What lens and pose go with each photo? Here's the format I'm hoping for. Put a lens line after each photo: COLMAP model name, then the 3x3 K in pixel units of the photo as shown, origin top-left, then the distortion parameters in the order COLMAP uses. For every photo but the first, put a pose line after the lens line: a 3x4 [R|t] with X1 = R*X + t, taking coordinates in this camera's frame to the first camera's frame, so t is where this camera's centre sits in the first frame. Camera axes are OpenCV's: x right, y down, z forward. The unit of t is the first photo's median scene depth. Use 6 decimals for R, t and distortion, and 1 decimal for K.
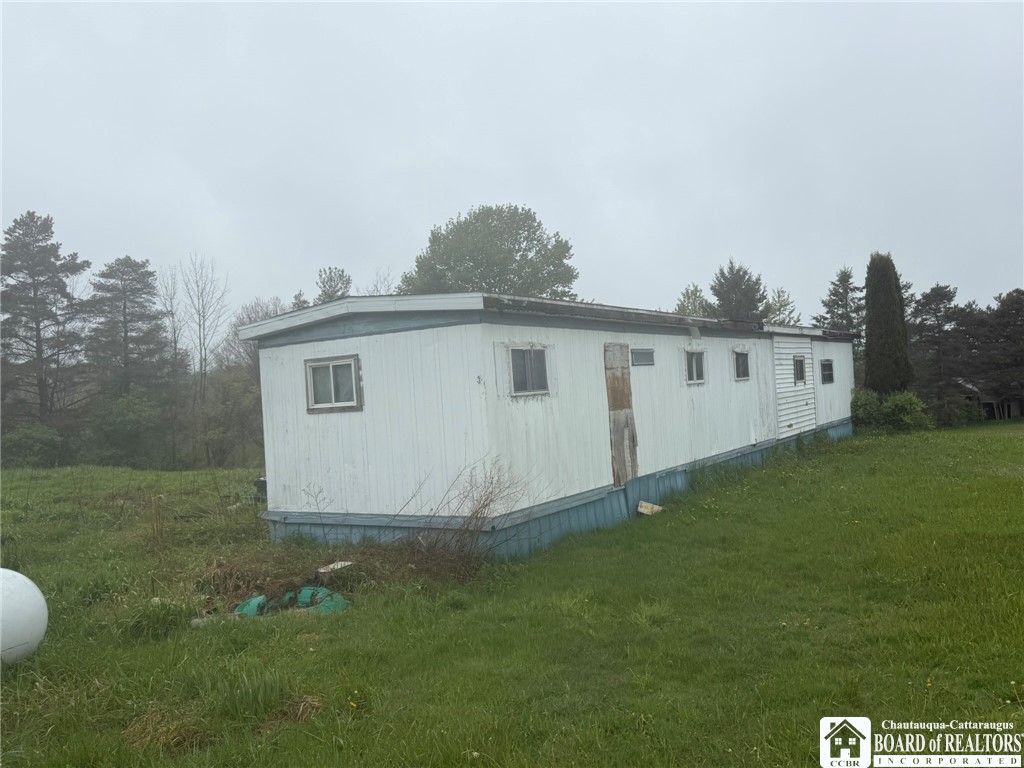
lens RADIAL K [[812.6, 0, 512.4], [0, 812.6, 382.8], [0, 0, 1]] dist [0.081517, -0.107590]
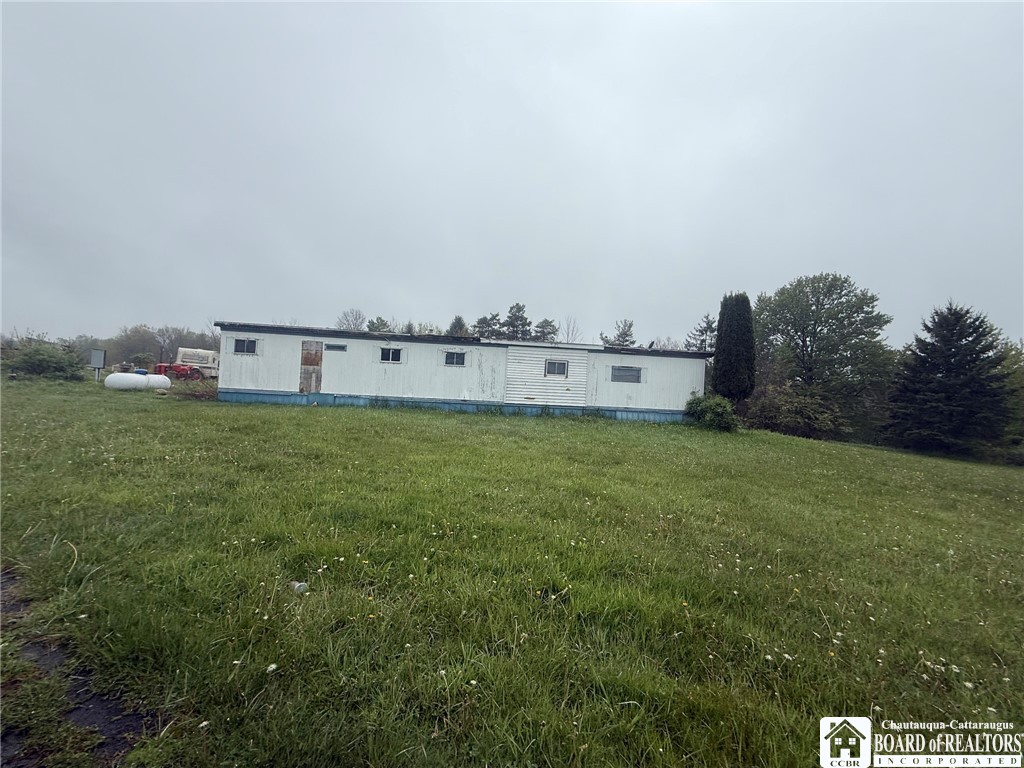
lens RADIAL K [[404.5, 0, 507.4], [0, 404.5, 377.6], [0, 0, 1]] dist [-0.003068, 0.000059]
pose [[0.629297, 0.073448, -0.773686, 0.403257], [-0.082487, 0.996213, 0.027481, -0.004590], [0.772775, 0.046525, 0.632973, 0.169232]]
